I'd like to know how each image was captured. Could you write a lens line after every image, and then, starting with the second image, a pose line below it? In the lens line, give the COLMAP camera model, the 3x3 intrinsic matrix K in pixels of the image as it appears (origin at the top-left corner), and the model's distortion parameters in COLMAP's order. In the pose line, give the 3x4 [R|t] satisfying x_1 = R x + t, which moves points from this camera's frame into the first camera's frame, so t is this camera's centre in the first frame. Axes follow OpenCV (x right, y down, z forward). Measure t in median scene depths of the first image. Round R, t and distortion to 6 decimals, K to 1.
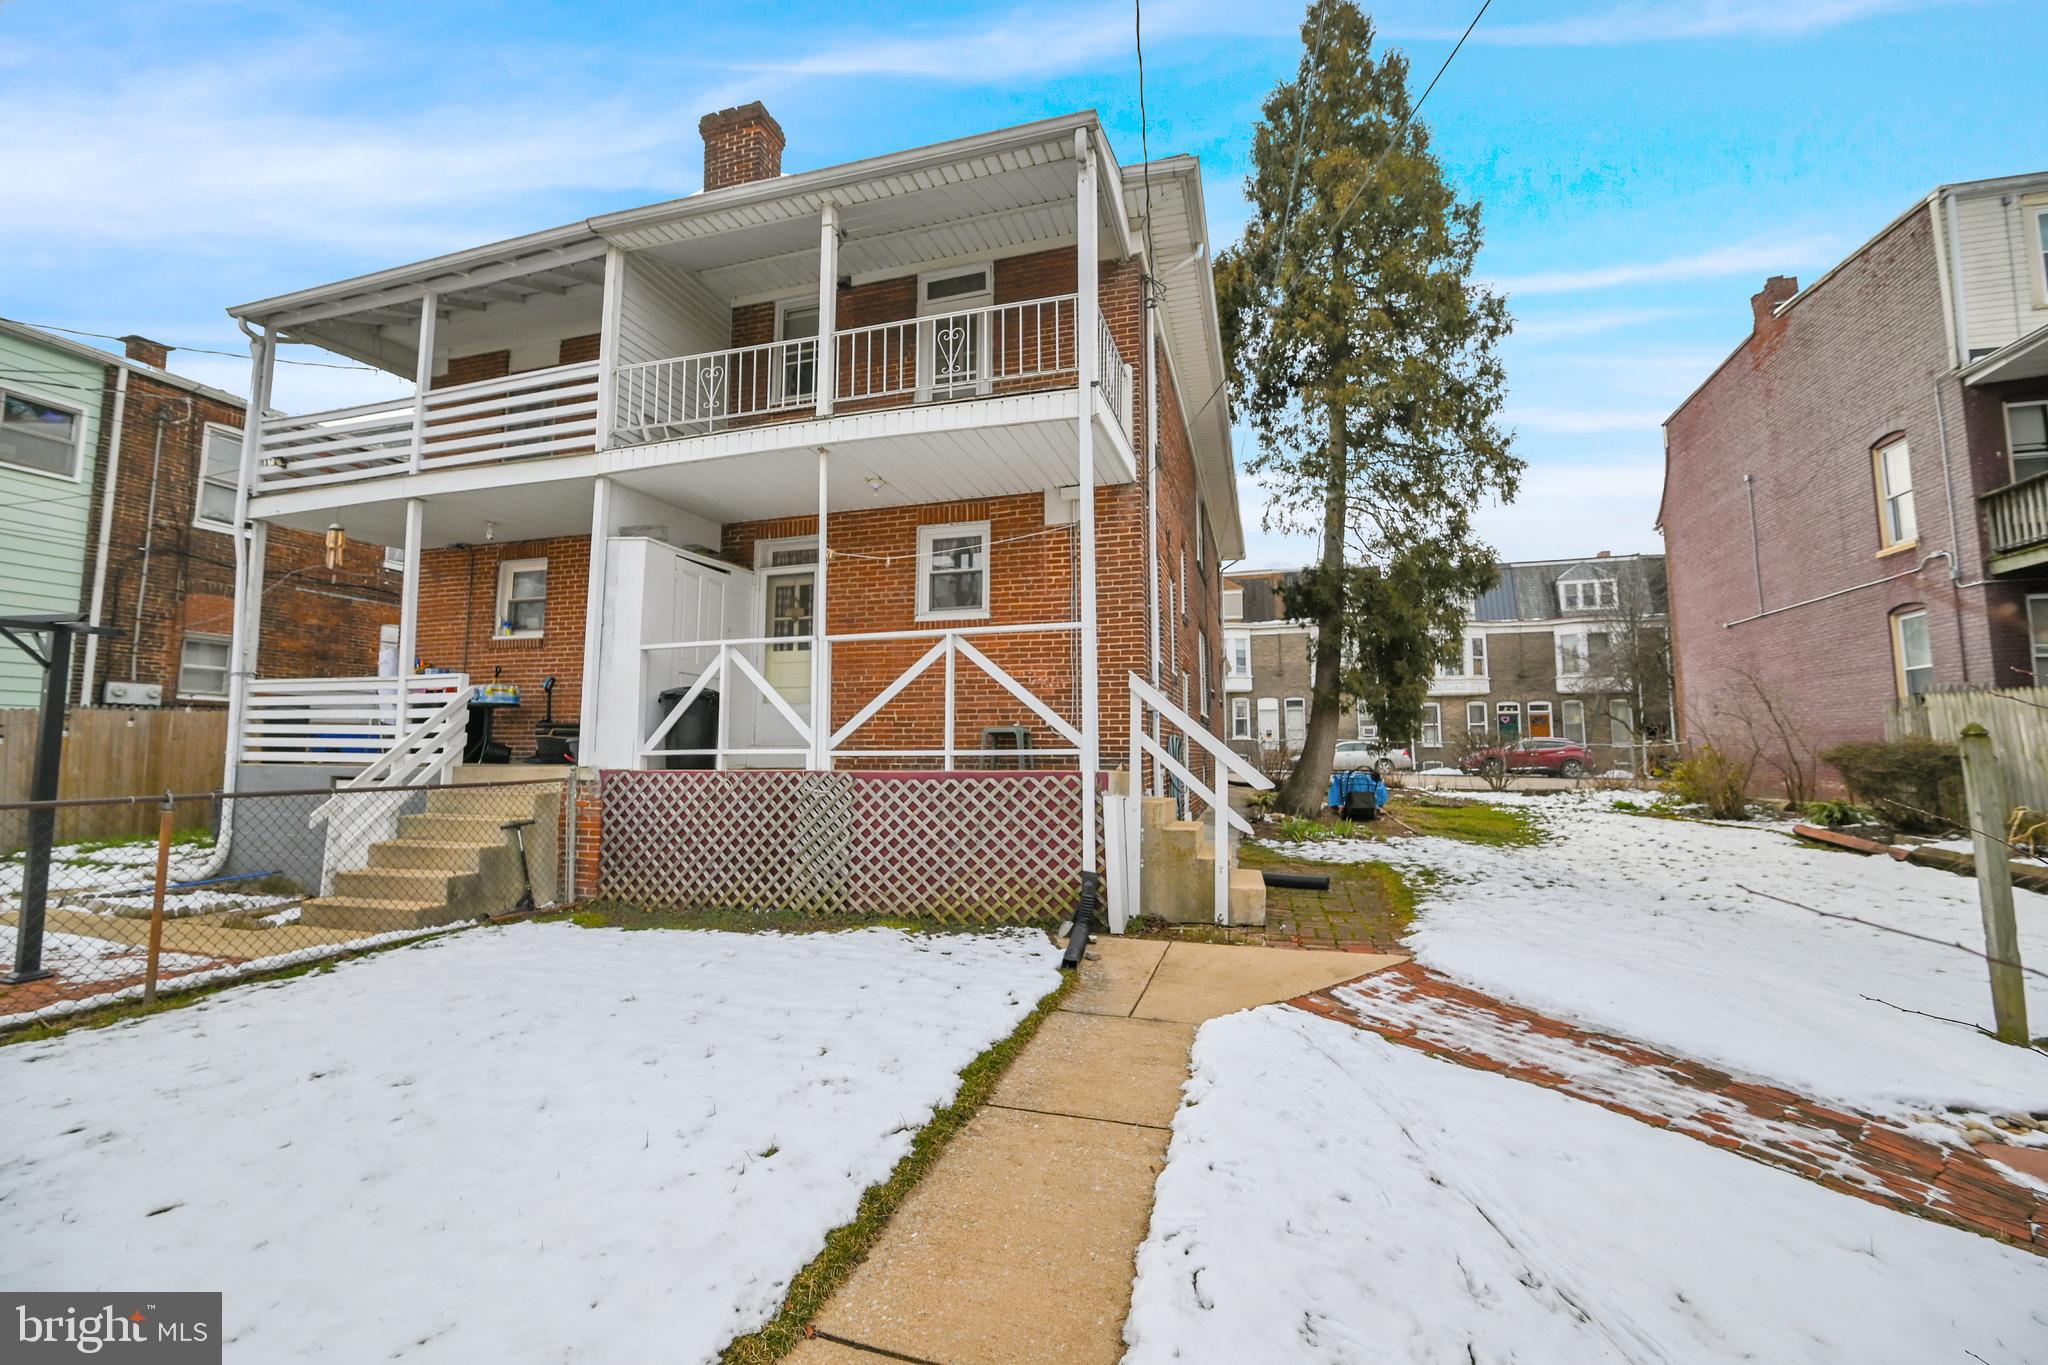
lens RADIAL K [[812.3, 0, 1024.1], [0, 812.3, 676.1], [0, 0, 1]] dist [-0.002825, 0.000444]
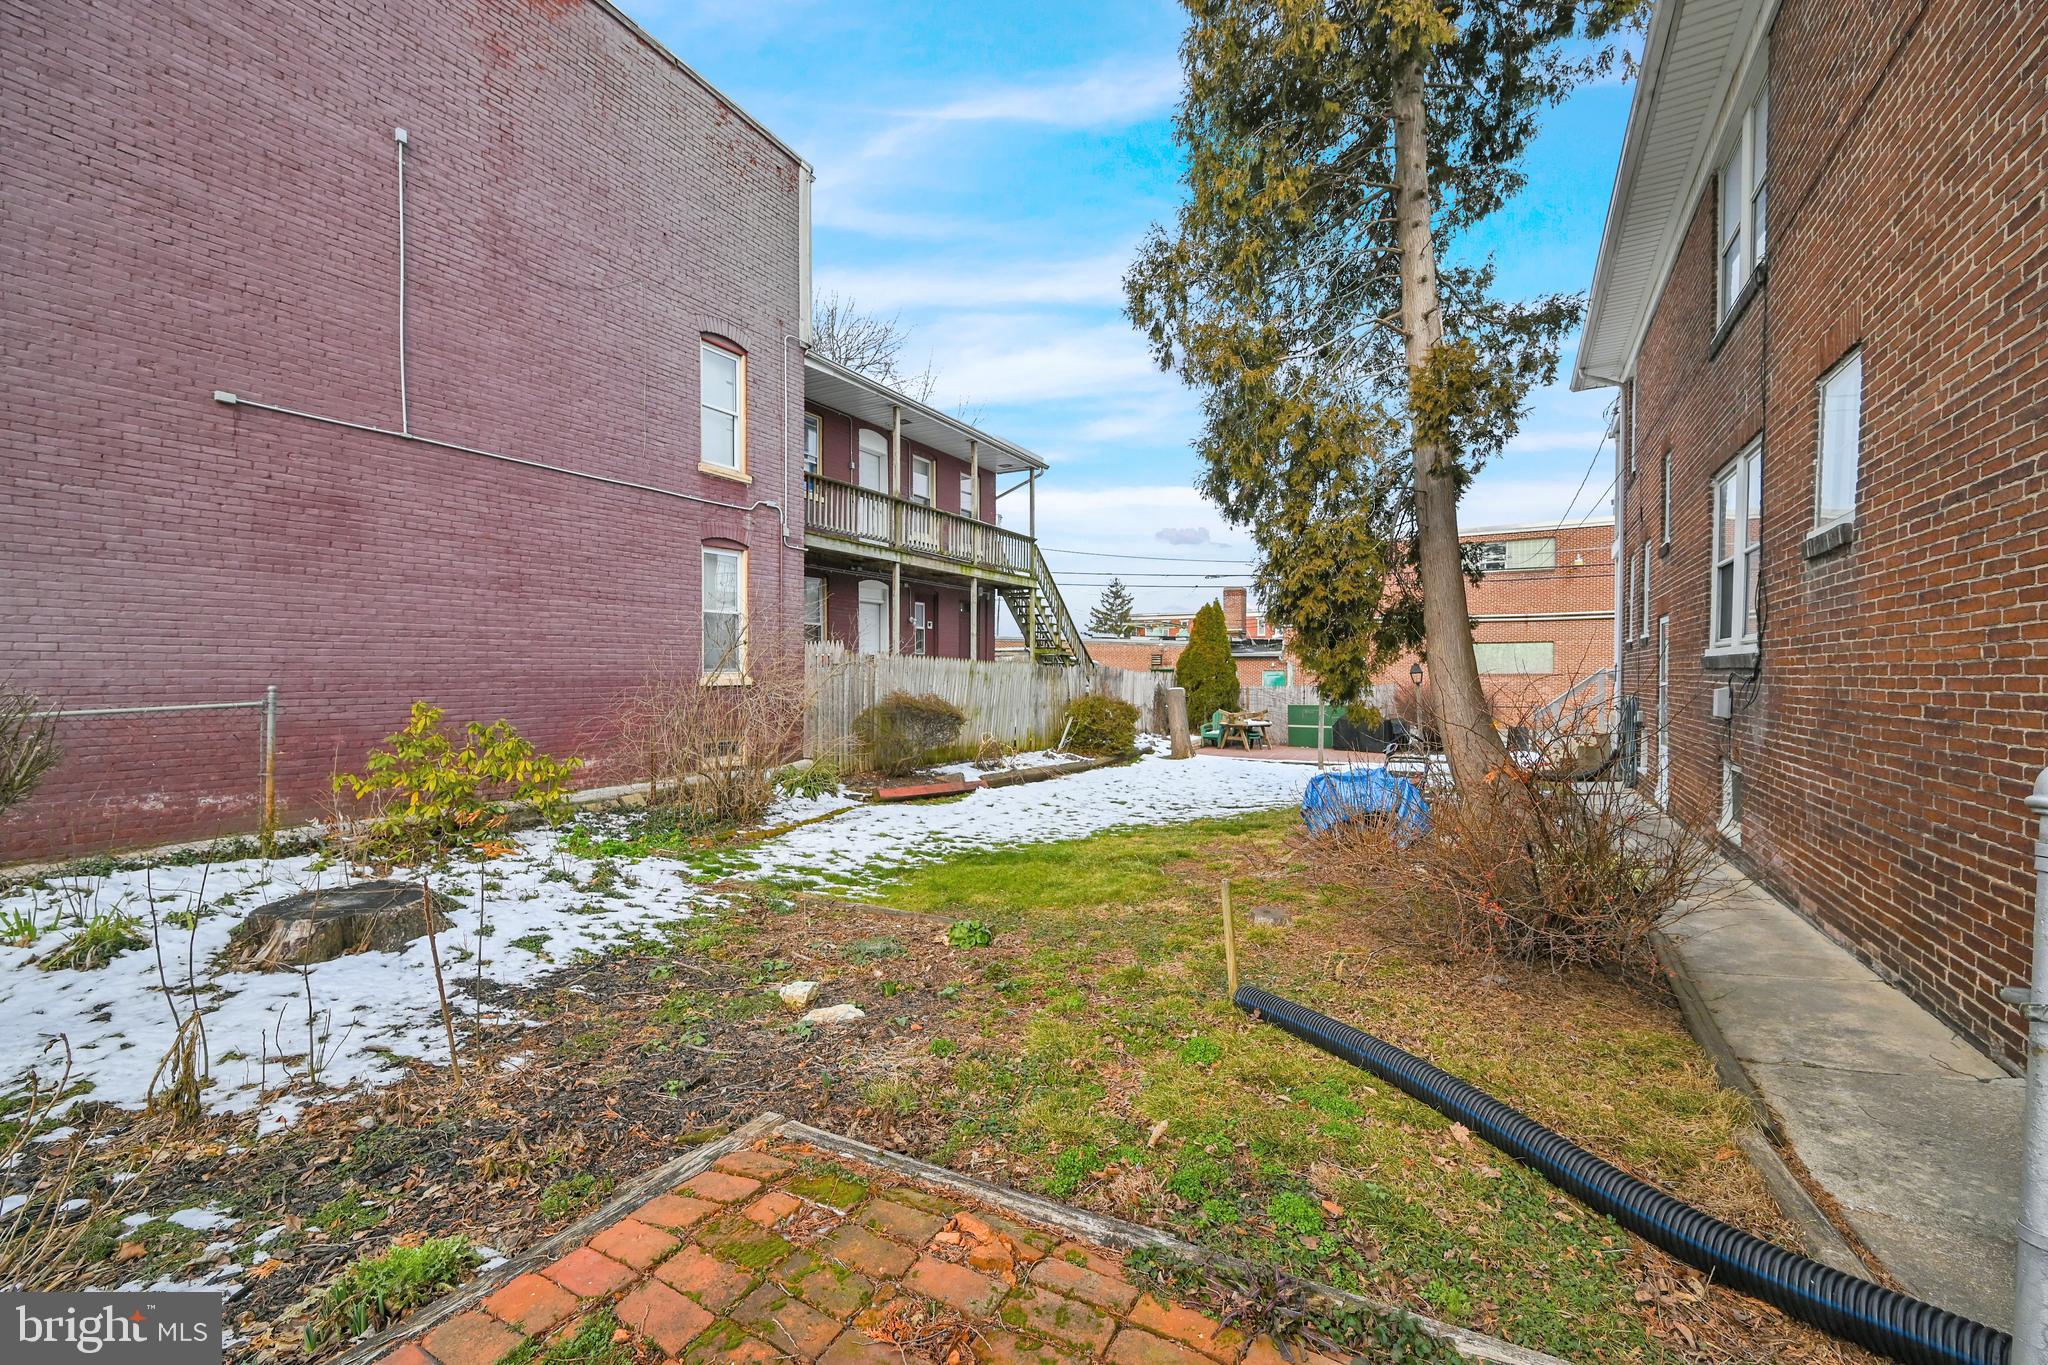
lens RADIAL K [[806.3, 0, 1025.7], [0, 806.3, 680.7], [0, 0, 1]] dist [-0.001592, 0.000087]
pose [[-0.971743, -0.003532, 0.236014, 0.873710], [-0.023376, 0.996413, -0.081336, 0.193673], [-0.234880, -0.084555, -0.968340, 2.690738]]
